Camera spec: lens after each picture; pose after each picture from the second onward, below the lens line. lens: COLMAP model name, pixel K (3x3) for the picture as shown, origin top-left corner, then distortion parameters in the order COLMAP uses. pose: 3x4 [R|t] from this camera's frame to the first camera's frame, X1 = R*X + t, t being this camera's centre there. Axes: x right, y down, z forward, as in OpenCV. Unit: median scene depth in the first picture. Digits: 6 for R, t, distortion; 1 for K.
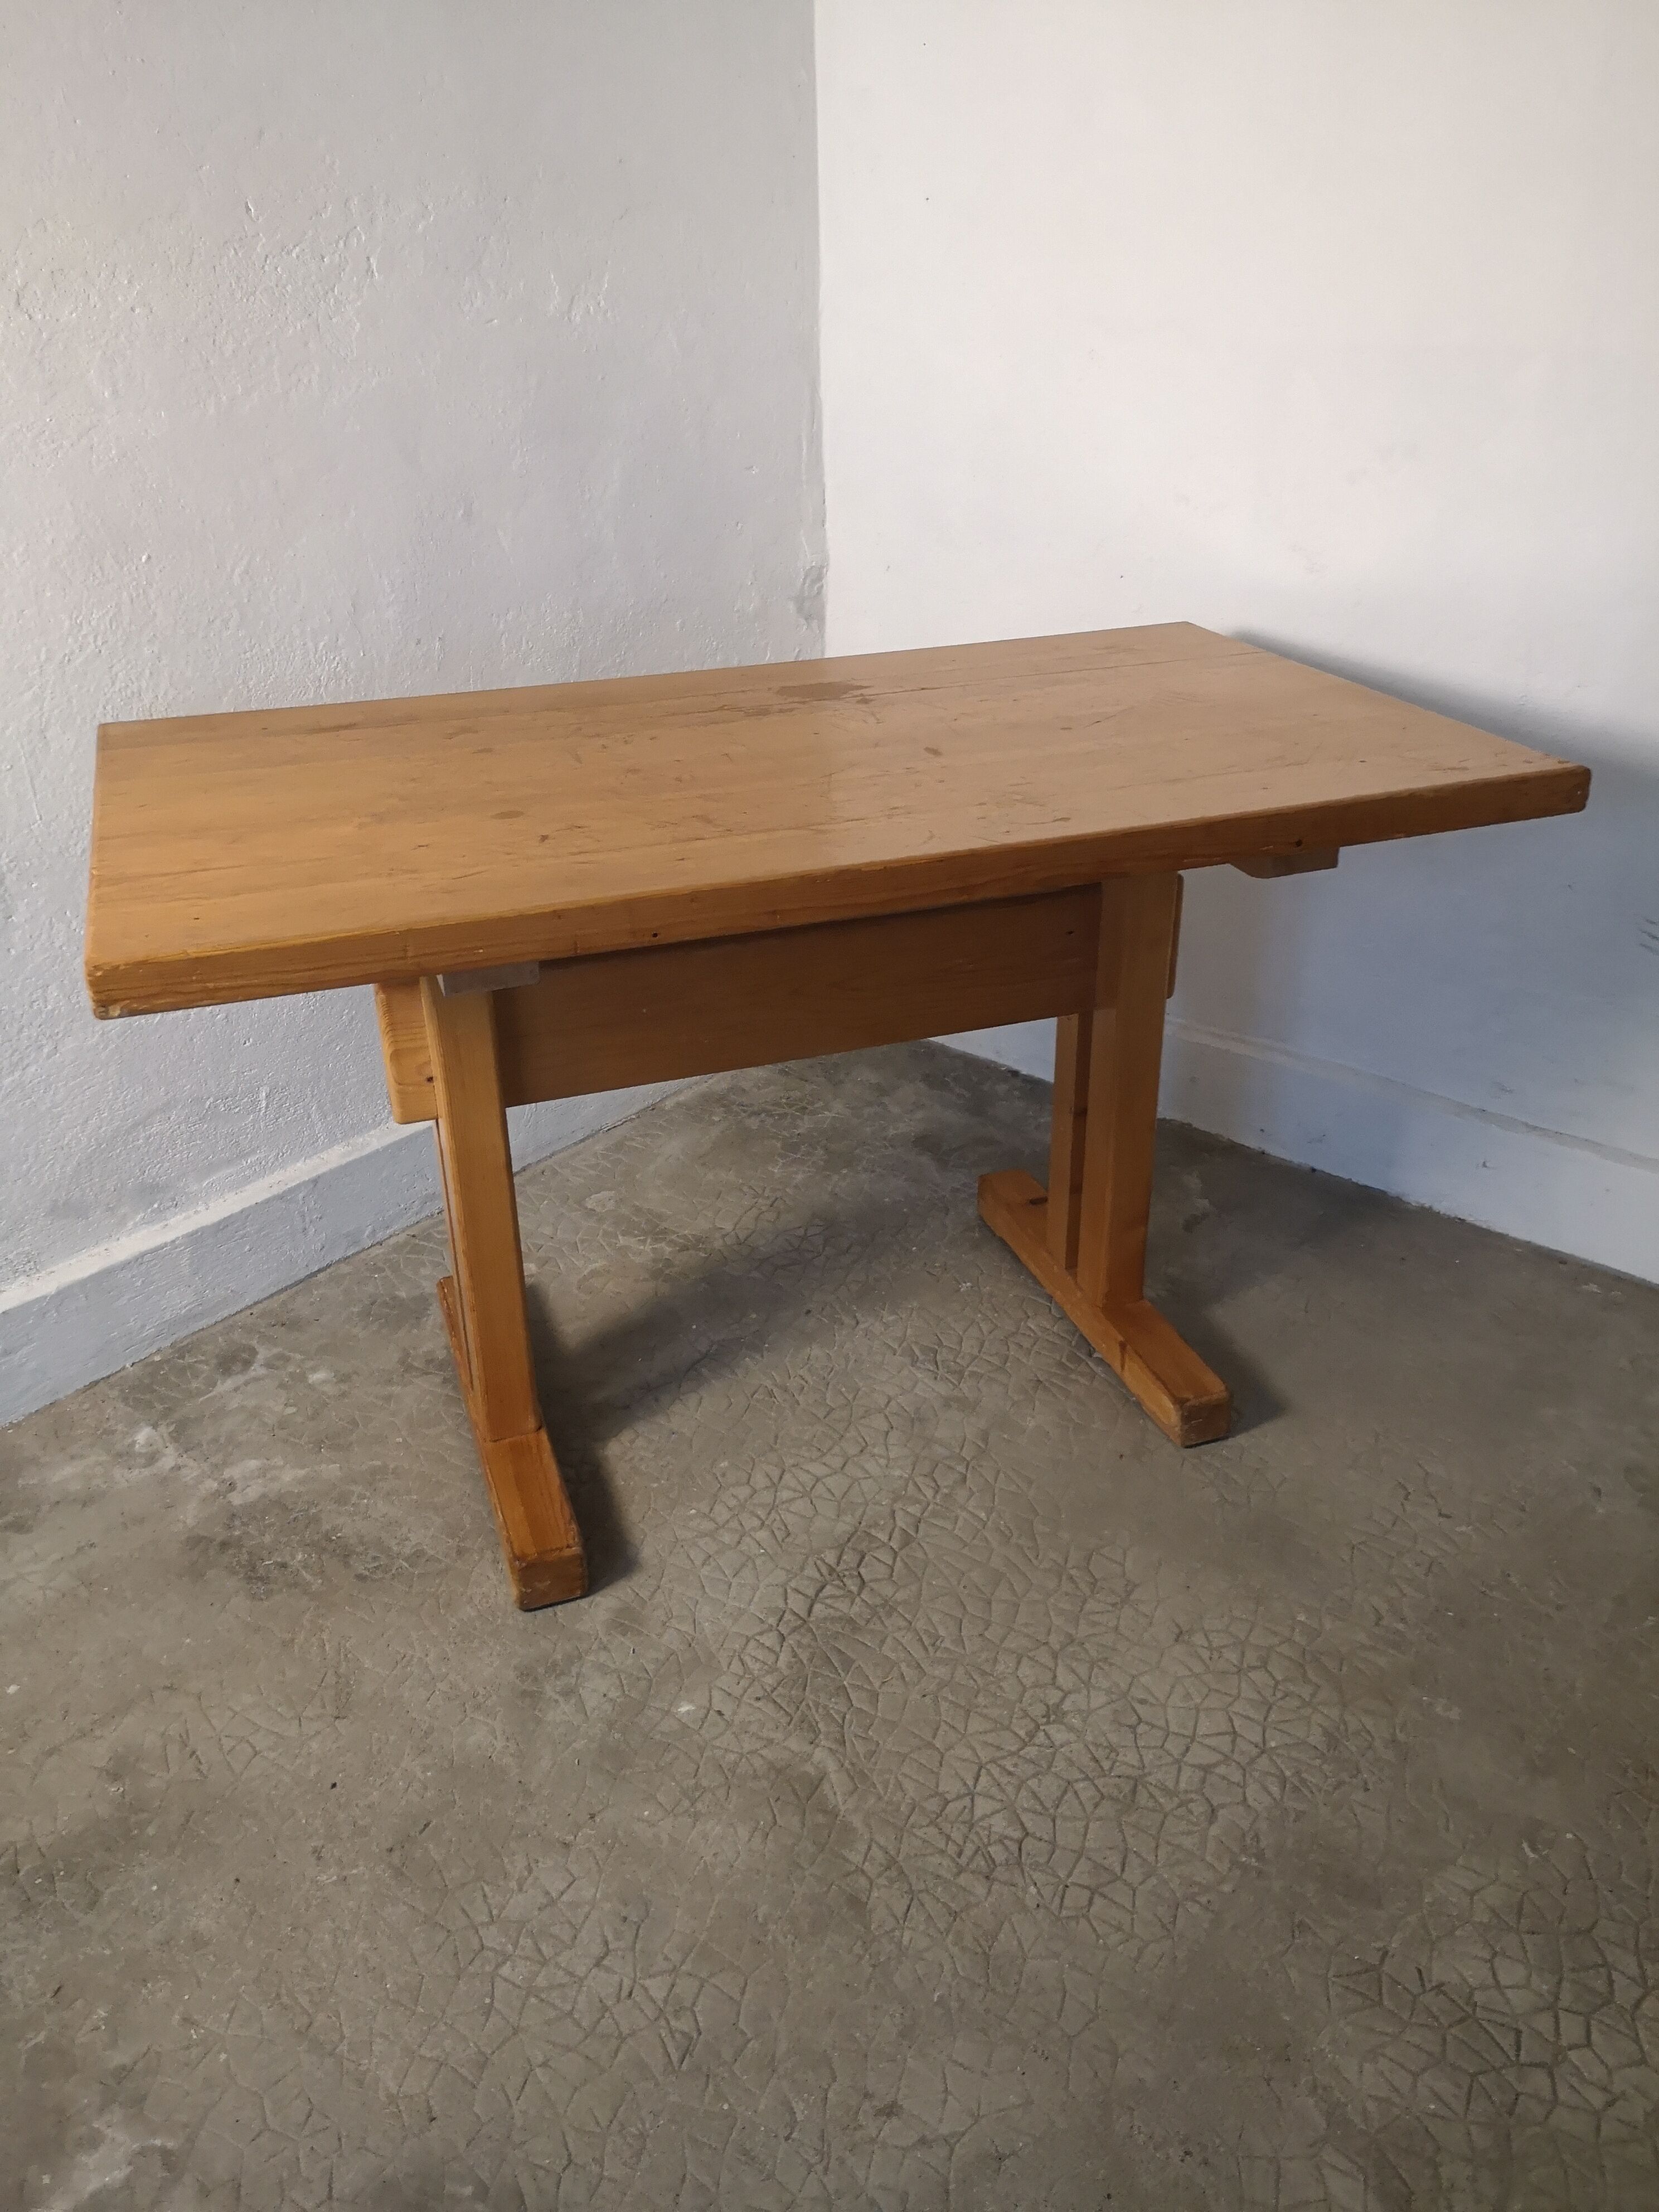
lens RADIAL K [[1756.5, 0, 825.8], [0, 1756.5, 1097.9], [0, 0, 1]] dist [0.114819, -0.138328]
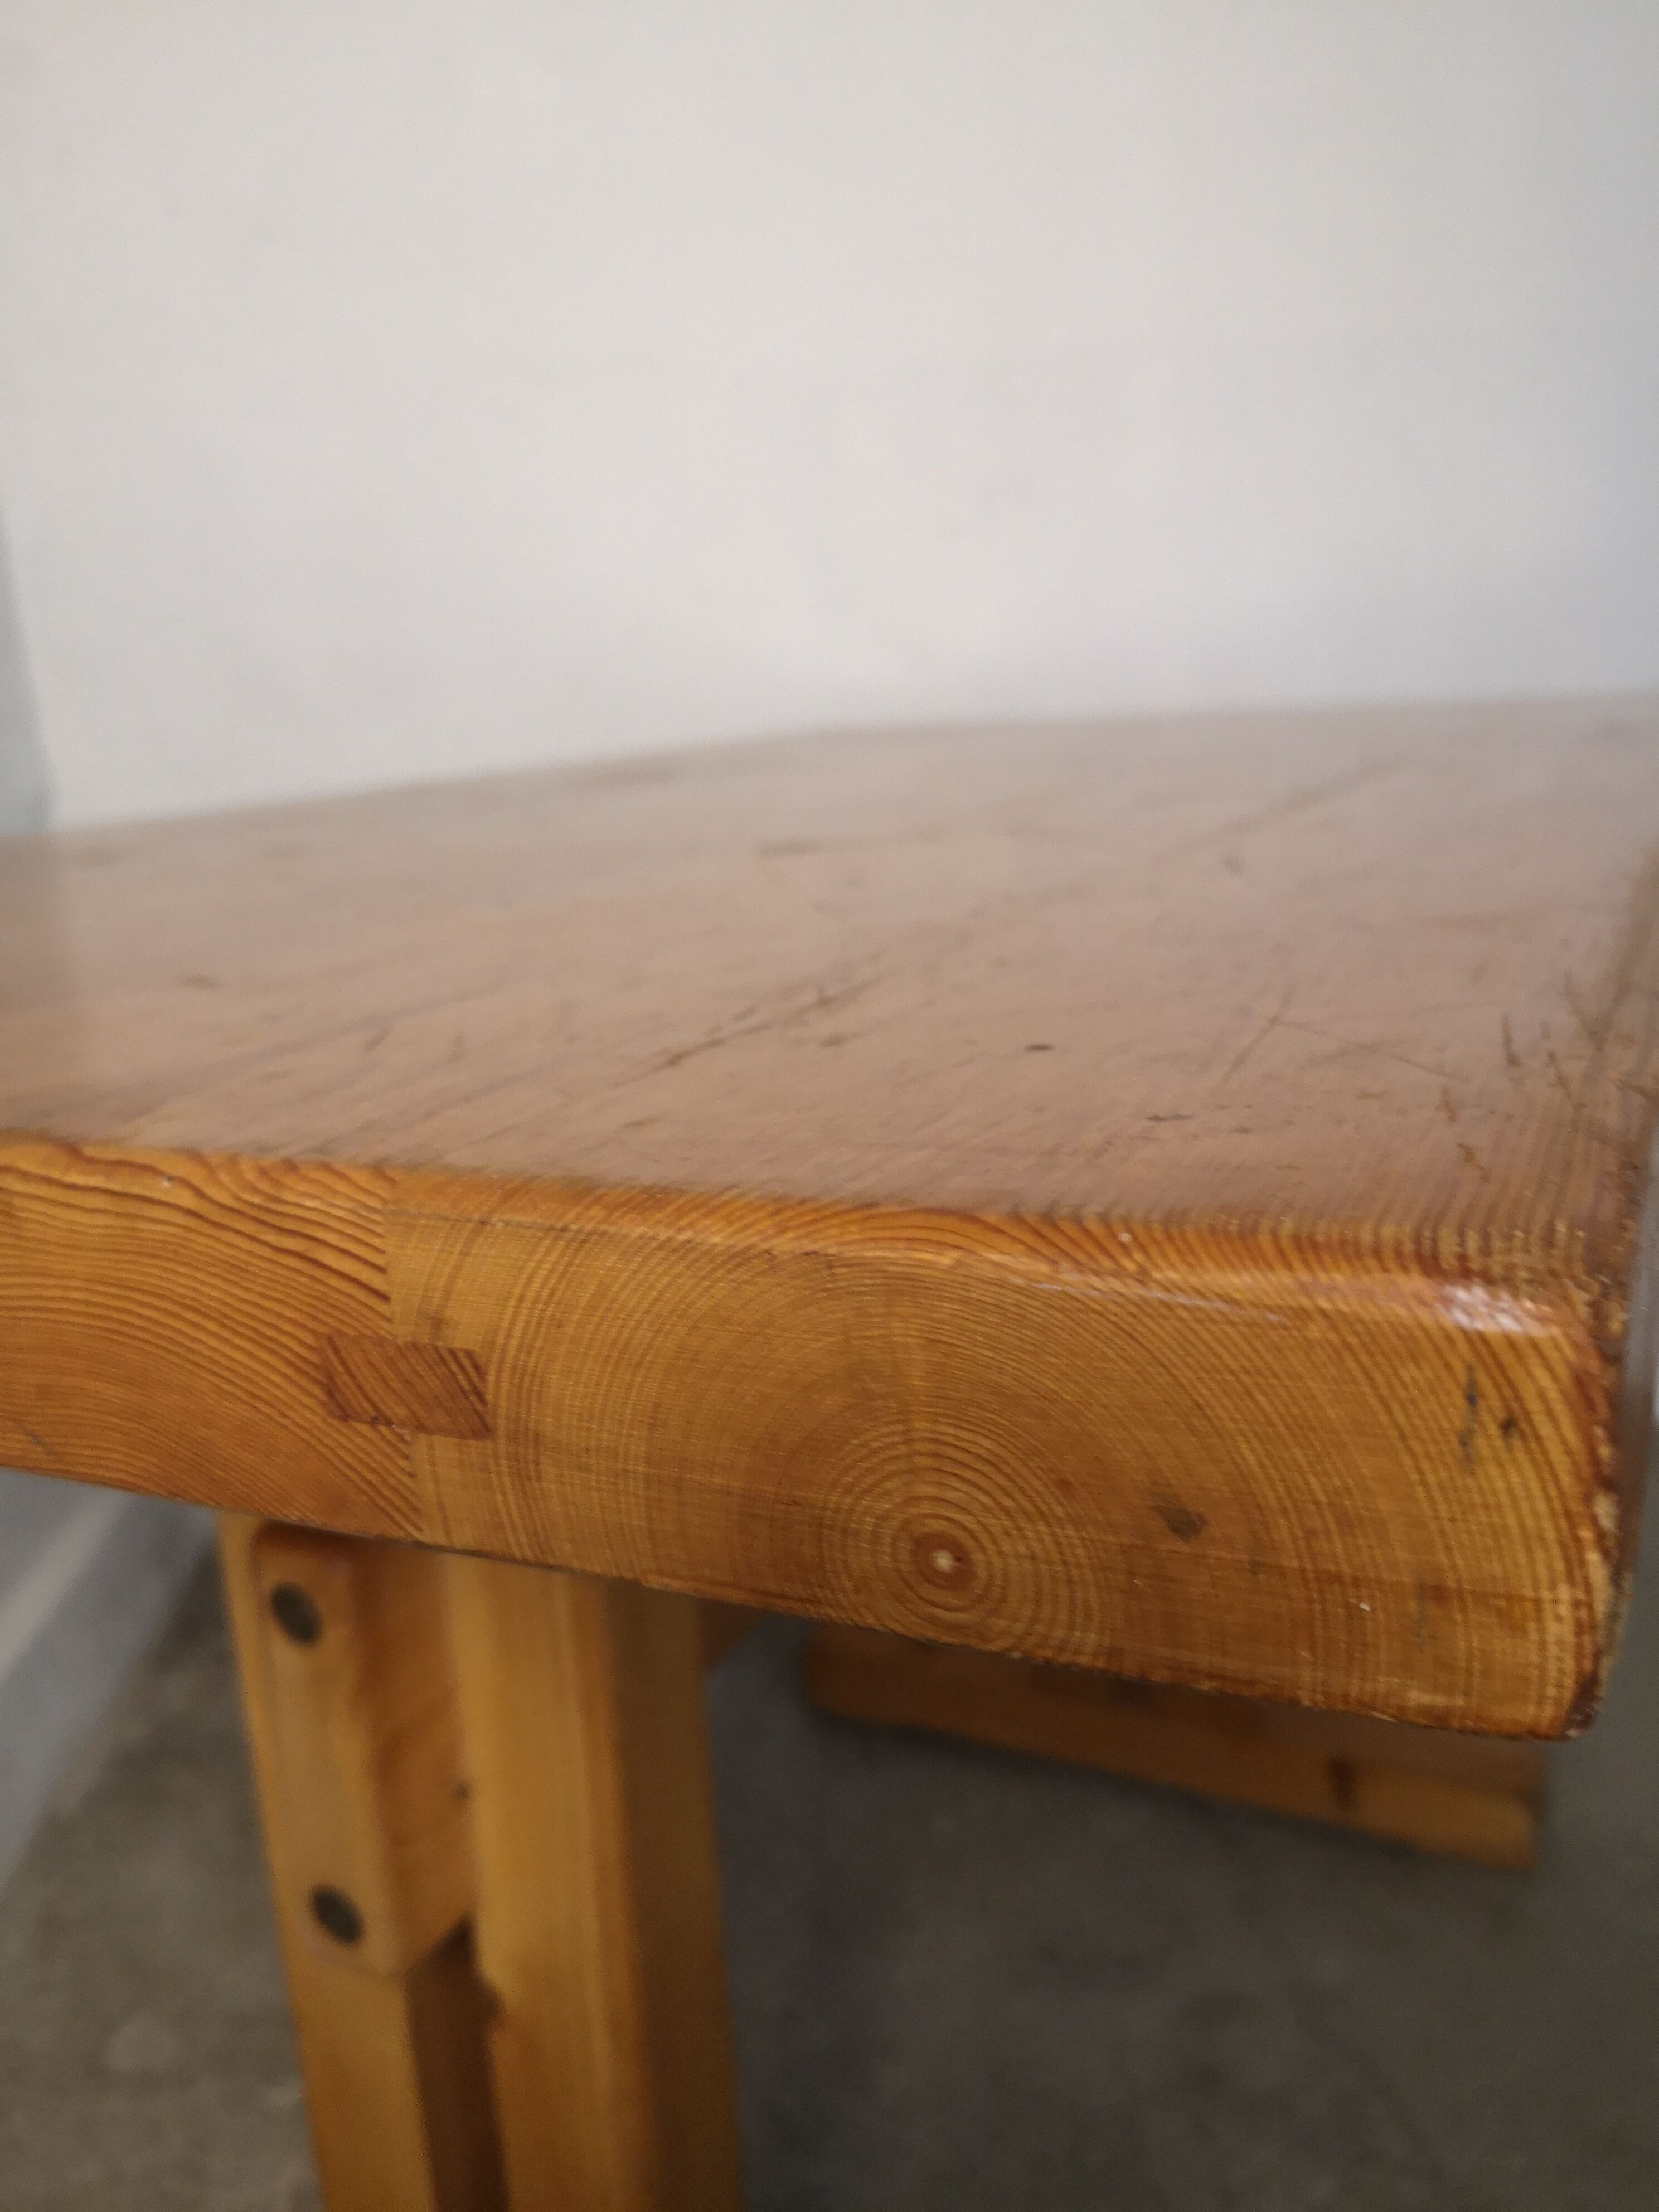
lens RADIAL K [[1794.2, 0, 810.7], [0, 1794.2, 1116.1], [0, 0, 1]] dist [0.020754, -0.027388]
pose [[0.718960, -0.193108, 0.667688, -0.347519], [0.357970, 0.926304, -0.117554, -0.059219], [-0.595781, 0.323529, 0.735102, 0.638745]]
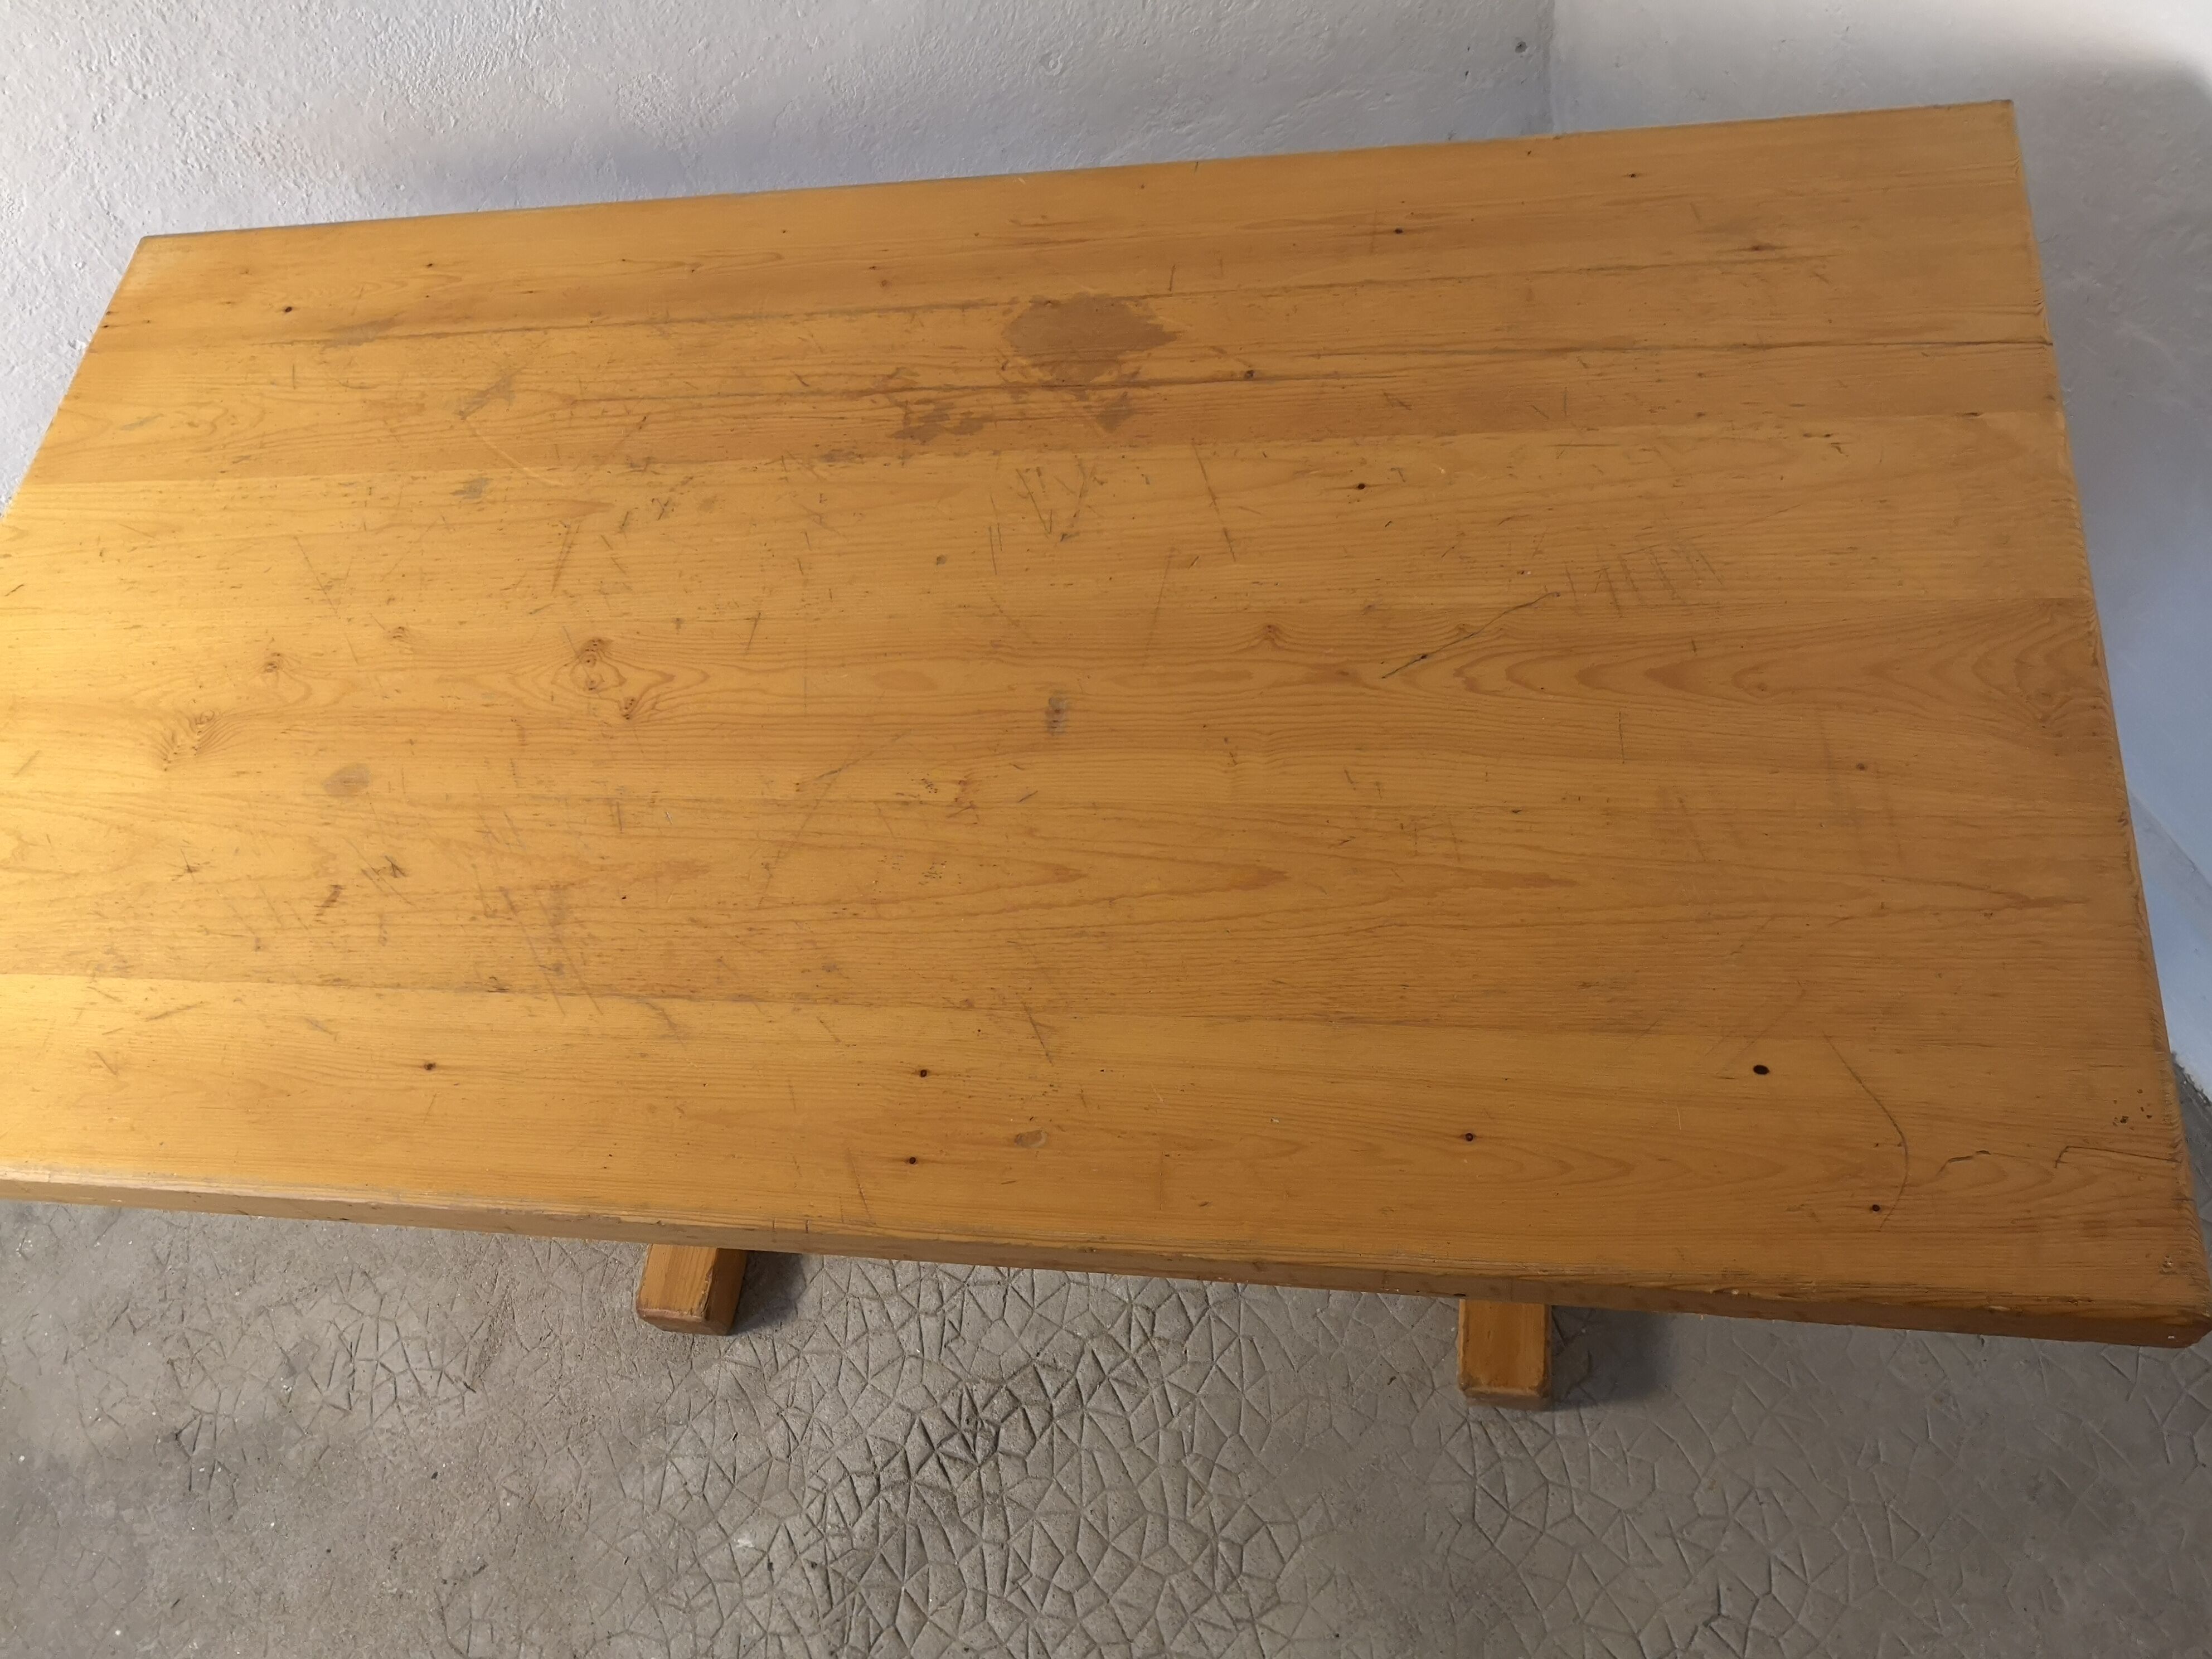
lens RADIAL K [[1794.2, 0, 1080.4], [0, 1794.2, 854.8], [0, 0, 1]] dist [0.020754, -0.027388]
pose [[0.880936, 0.314368, -0.353729, 0.263198], [-0.035428, 0.789183, 0.613136, -0.467962], [0.471907, -0.527602, 0.706357, 0.529278]]
